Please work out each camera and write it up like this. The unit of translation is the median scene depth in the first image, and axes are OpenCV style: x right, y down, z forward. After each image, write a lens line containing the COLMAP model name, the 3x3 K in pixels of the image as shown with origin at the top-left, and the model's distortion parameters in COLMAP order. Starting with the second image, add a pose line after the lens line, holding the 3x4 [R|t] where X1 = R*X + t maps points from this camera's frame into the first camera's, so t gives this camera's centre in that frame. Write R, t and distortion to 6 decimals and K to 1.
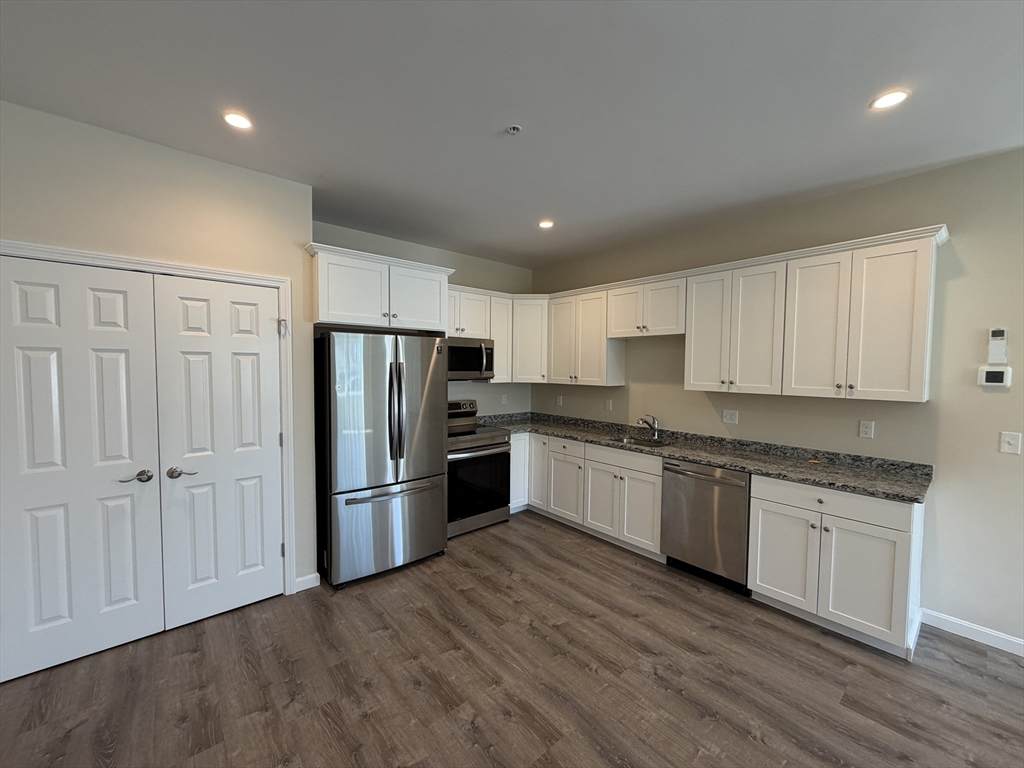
lens RADIAL K [[407.2, 0, 508.9], [0, 407.2, 384.8], [0, 0, 1]] dist [-0.000986, 0.000828]
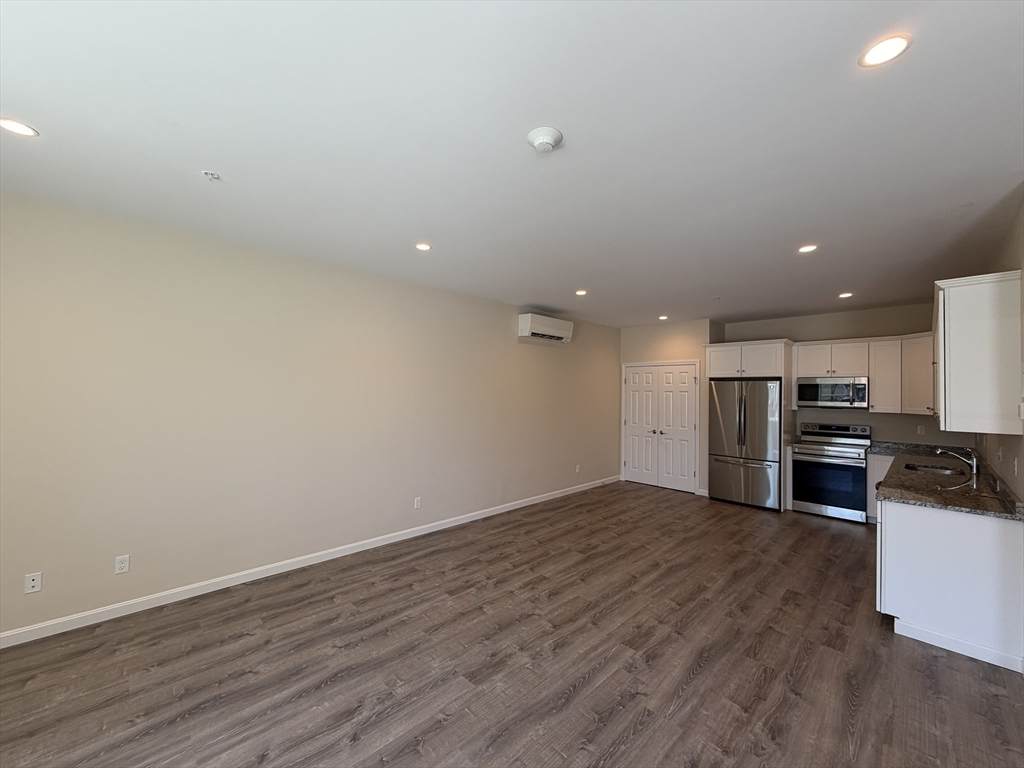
lens RADIAL K [[407.2, 0, 508.2], [0, 407.2, 384.9], [0, 0, 1]] dist [-0.000986, 0.000828]
pose [[0.061704, -0.021872, -0.997855, 1.729823], [-0.055547, 0.998135, -0.025313, 0.008545], [0.996548, 0.056990, 0.060374, -0.250678]]
